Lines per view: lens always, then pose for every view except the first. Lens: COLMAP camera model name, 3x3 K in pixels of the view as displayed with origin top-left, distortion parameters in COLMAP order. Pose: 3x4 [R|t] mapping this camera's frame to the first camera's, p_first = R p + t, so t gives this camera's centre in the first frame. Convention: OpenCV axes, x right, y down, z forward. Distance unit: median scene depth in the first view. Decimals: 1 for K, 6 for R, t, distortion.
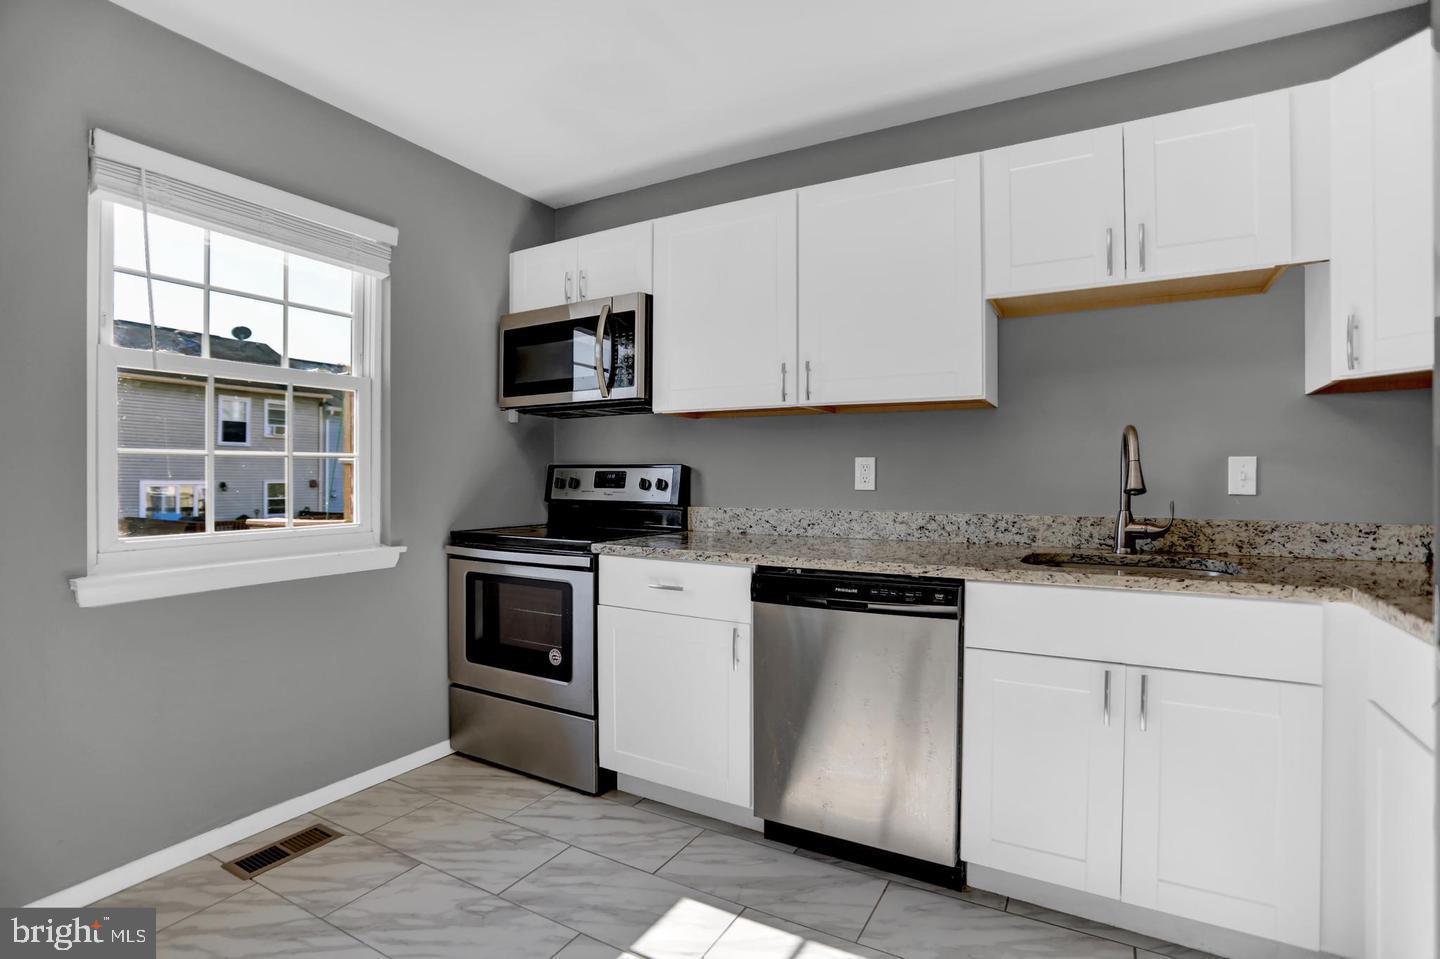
lens RADIAL K [[695.0, 0, 714.4], [0, 695.0, 477.6], [0, 0, 1]] dist [-0.006504, 0.005483]
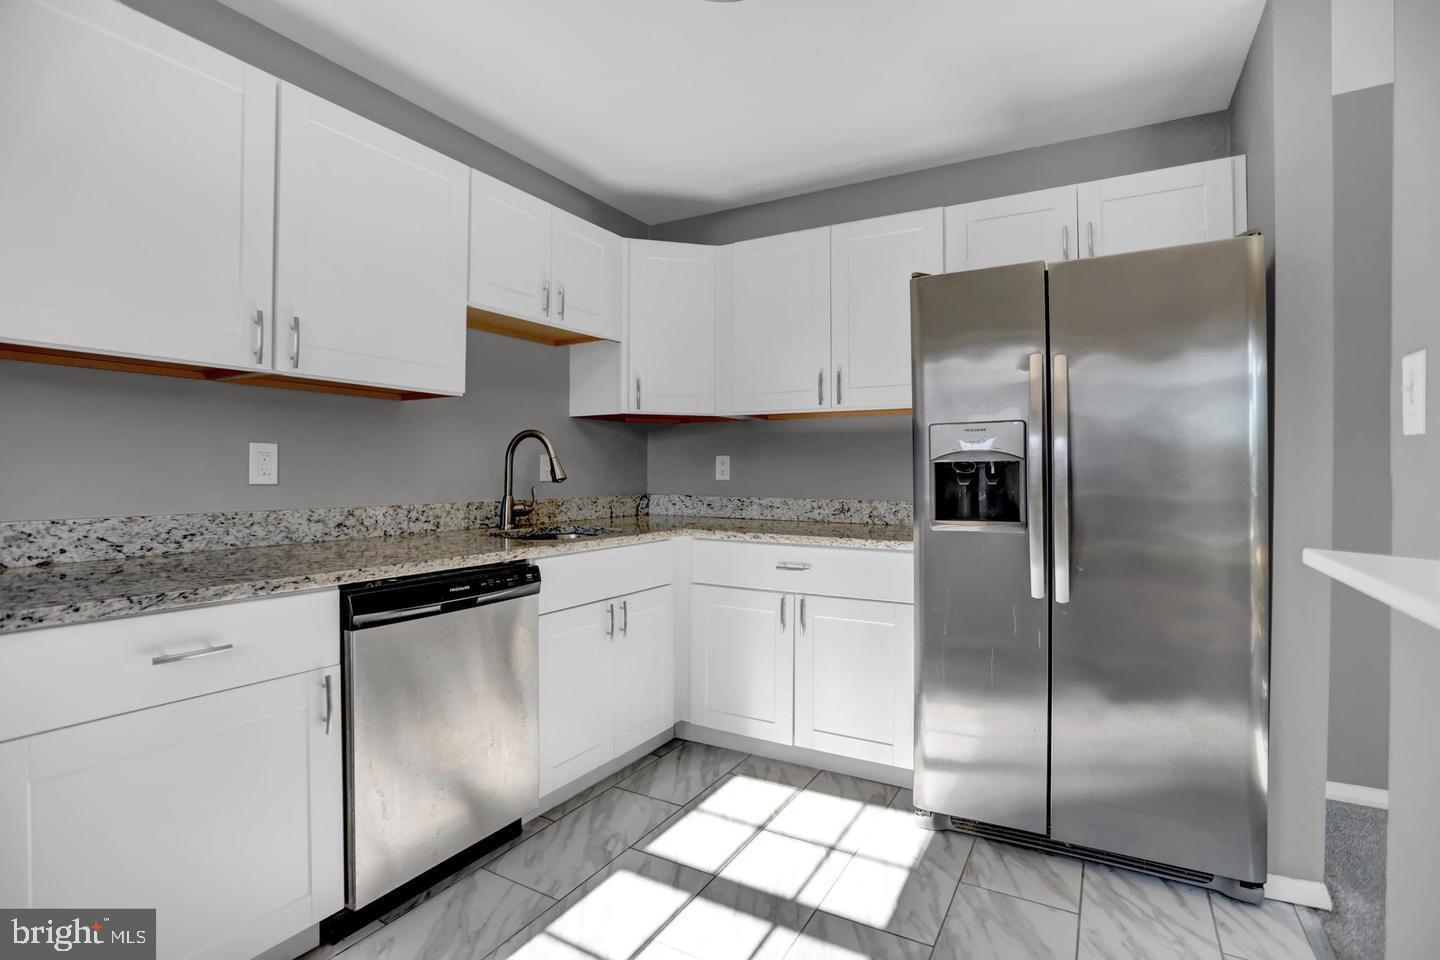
lens RADIAL K [[695.0, 0, 714.8], [0, 695.0, 474.7], [0, 0, 1]] dist [-0.006504, 0.005483]
pose [[0.049573, -0.006451, 0.998750, -0.622781], [-0.004994, 0.999965, 0.006707, -0.001180], [-0.998758, -0.005320, 0.049539, 0.515022]]
